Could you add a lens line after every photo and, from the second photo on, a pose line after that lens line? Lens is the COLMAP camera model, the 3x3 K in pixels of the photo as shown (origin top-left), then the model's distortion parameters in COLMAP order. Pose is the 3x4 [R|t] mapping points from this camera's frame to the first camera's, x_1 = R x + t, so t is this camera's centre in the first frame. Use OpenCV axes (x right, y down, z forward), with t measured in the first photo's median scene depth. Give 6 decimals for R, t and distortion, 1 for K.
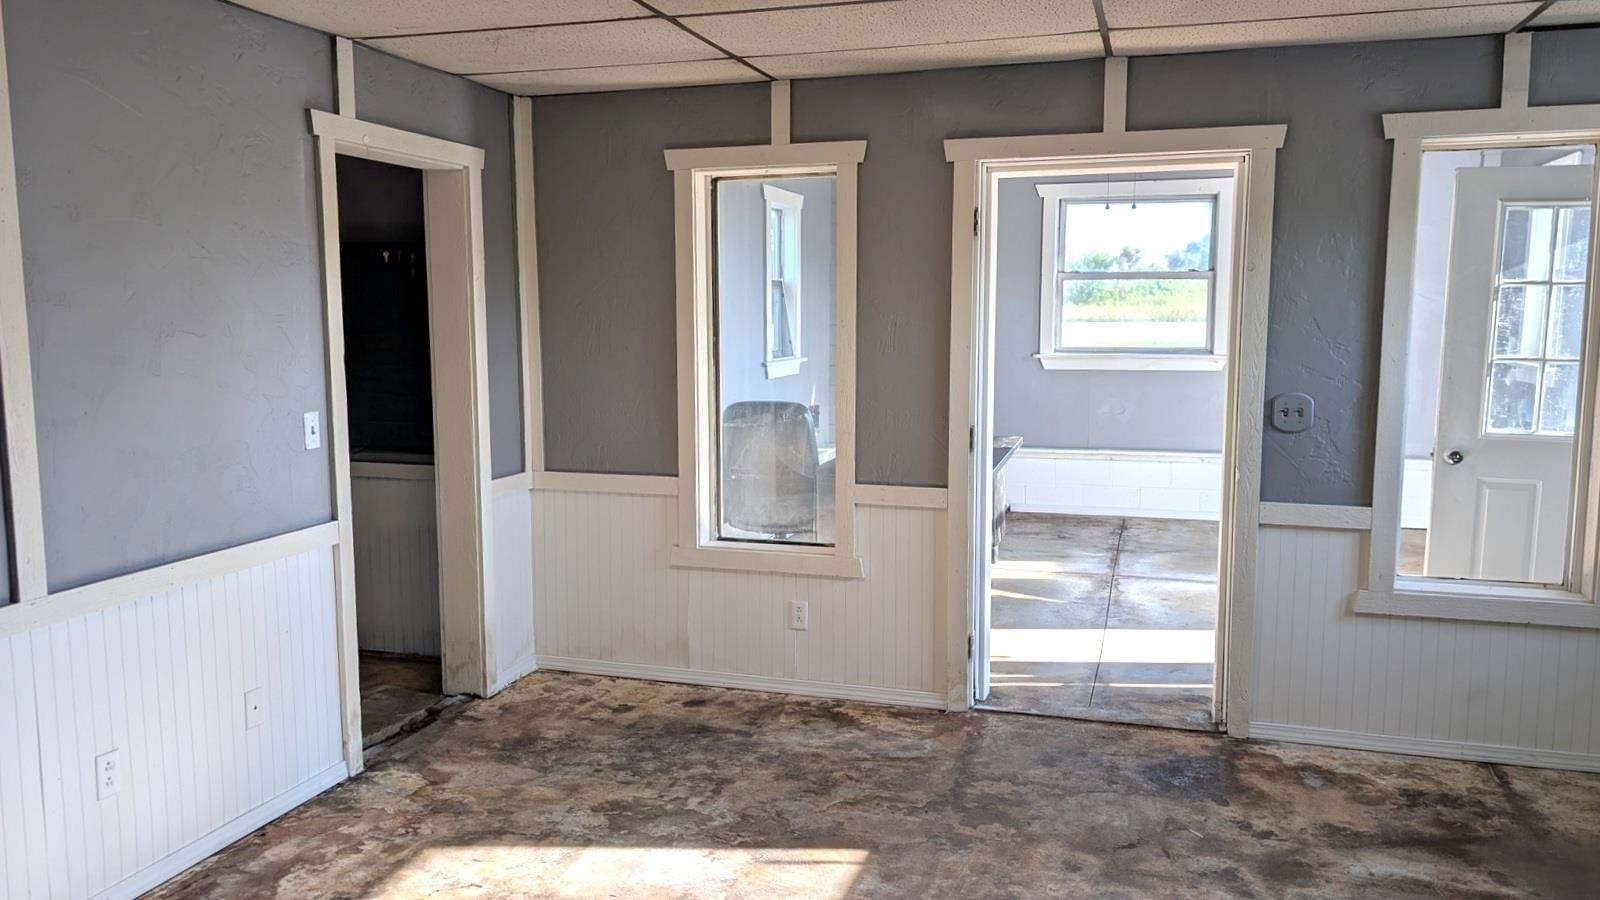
lens RADIAL K [[1222.4, 0, 781.8], [0, 1222.4, 459.5], [0, 0, 1]] dist [0.009862, 0.001994]
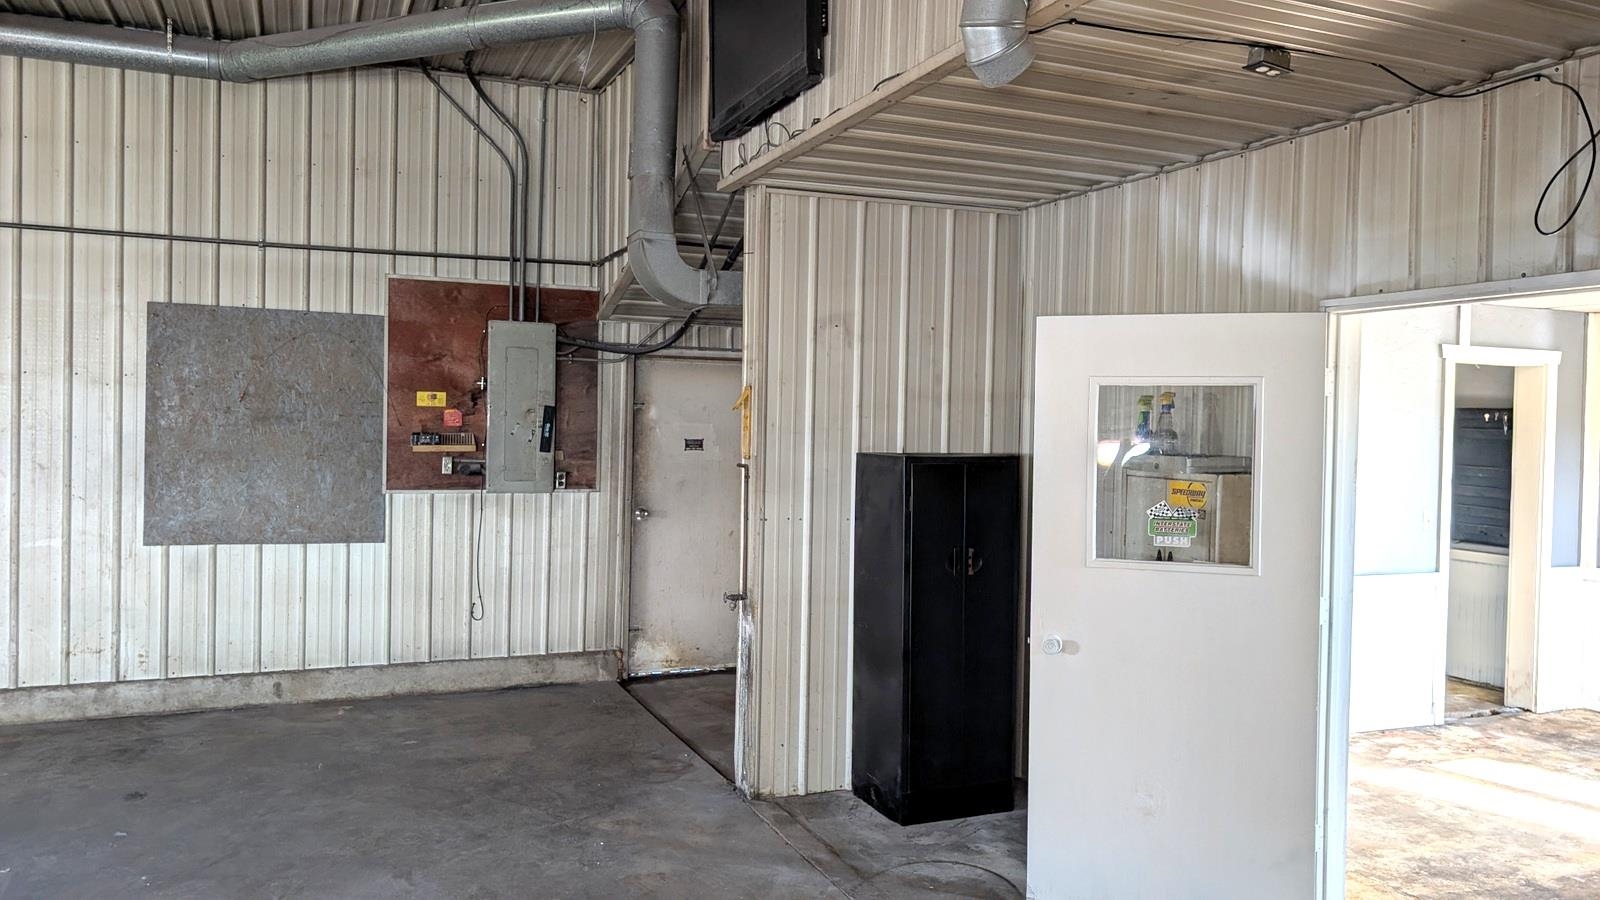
lens RADIAL K [[1162.6, 0, 800.0], [0, 1162.6, 450.0], [0, 0, 1]] dist [0.006756, 0.001383]
pose [[0.656211, 0.031669, -0.753913, 0.286460], [-0.112685, 0.992028, -0.056411, 0.071172], [0.746116, 0.121972, 0.654549, -0.791480]]
